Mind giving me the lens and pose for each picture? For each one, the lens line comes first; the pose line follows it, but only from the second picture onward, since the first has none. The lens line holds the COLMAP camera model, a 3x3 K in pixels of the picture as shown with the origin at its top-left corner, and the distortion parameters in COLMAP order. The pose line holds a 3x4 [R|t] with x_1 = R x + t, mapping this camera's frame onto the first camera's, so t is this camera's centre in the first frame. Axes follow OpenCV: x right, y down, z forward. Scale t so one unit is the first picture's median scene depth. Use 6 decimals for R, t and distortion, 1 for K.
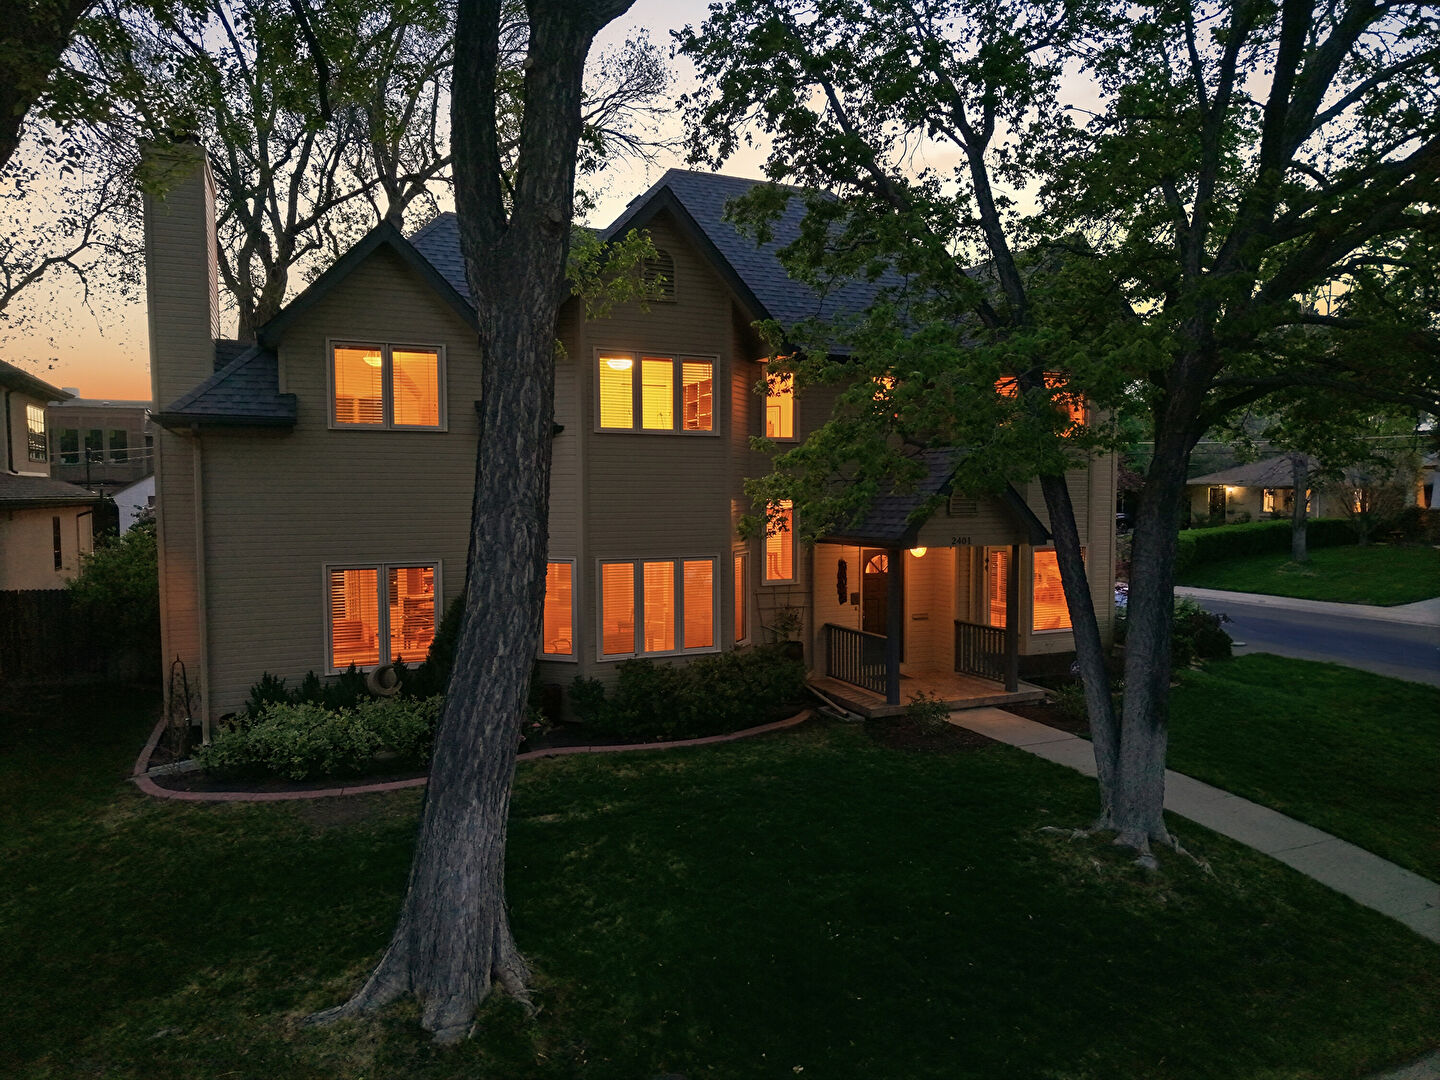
lens RADIAL K [[953.3, 0, 733.7], [0, 953.3, 516.7], [0, 0, 1]] dist [0.018367, -0.019499]
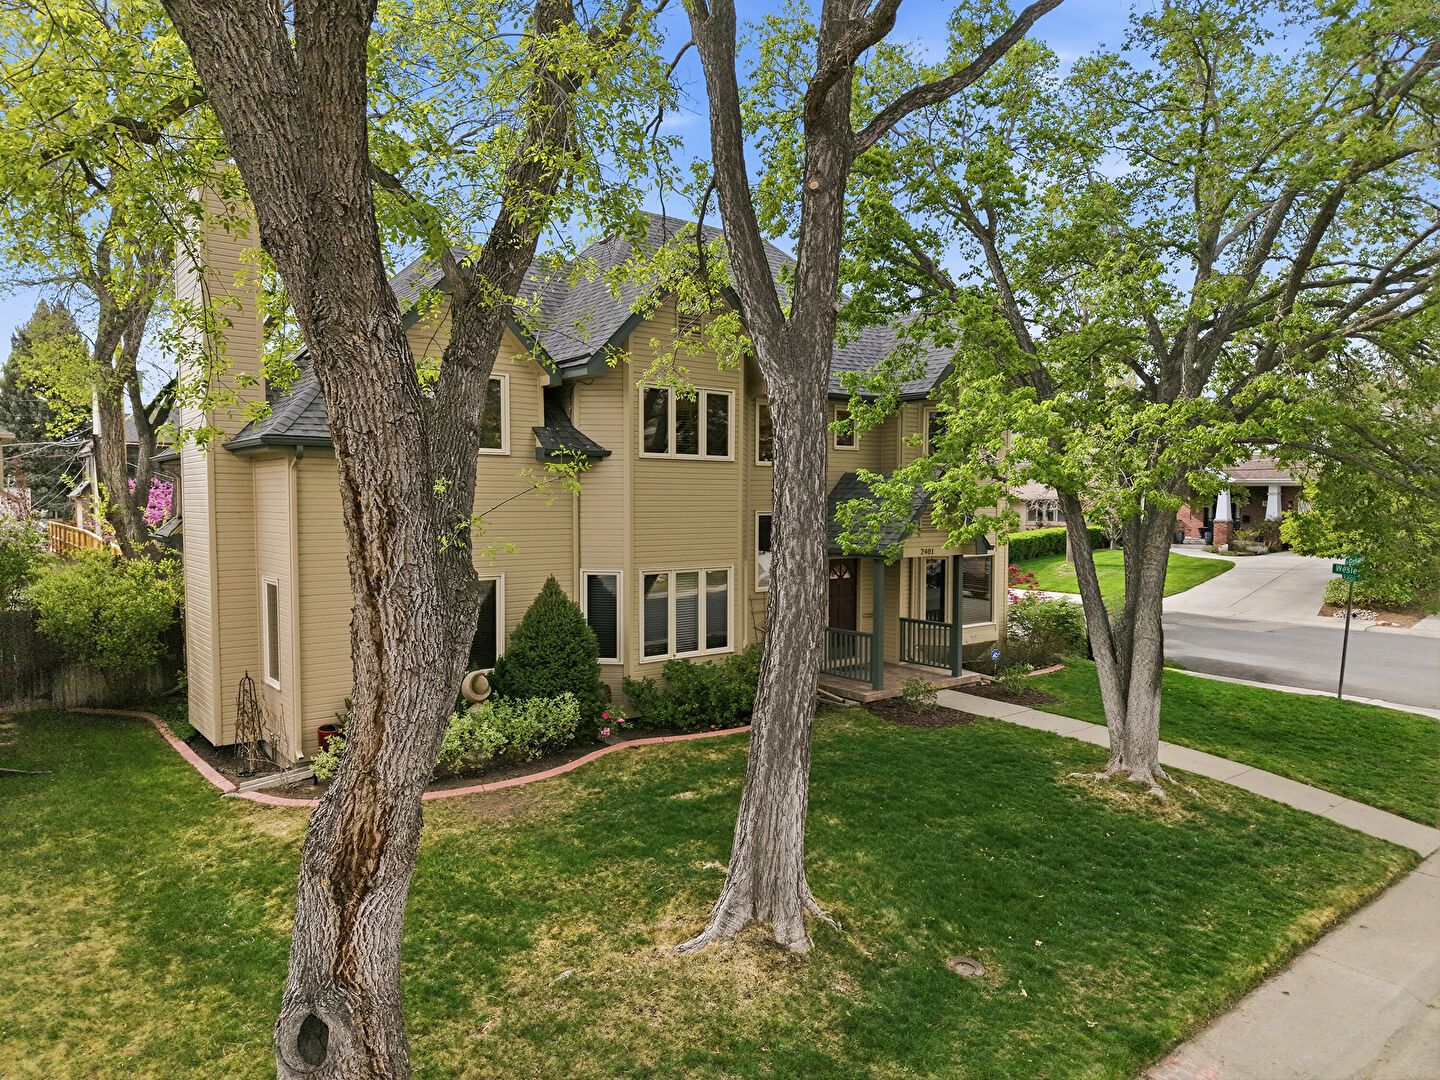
lens RADIAL K [[953.3, 0, 728.0], [0, 953.3, 508.3], [0, 0, 1]] dist [0.018367, -0.019499]
pose [[0.967363, 0.002628, 0.253380, -0.475108], [0.001182, 0.999889, -0.014884, -0.016948], [-0.253391, 0.014698, 0.967252, -0.148001]]
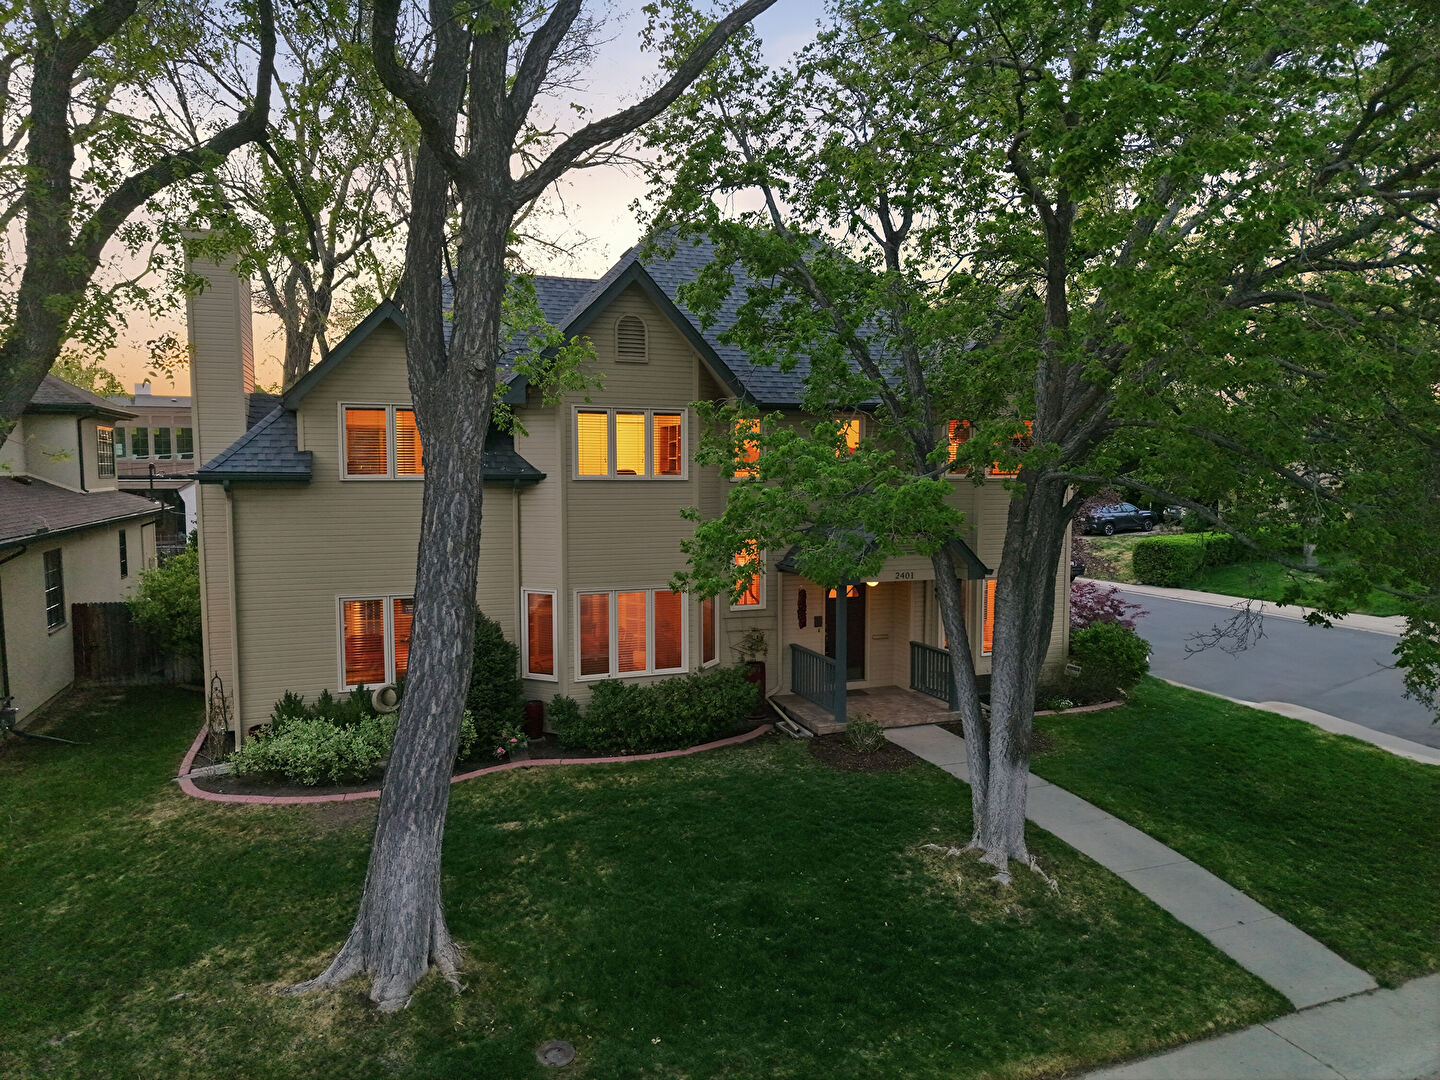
lens RADIAL K [[953.3, 0, 736.4], [0, 953.3, 515.9], [0, 0, 1]] dist [0.018367, -0.019499]
pose [[0.998443, 0.006723, -0.055378, 0.161343], [-0.005453, 0.999719, 0.023052, -0.105999], [0.055517, -0.022714, 0.998199, -0.175459]]
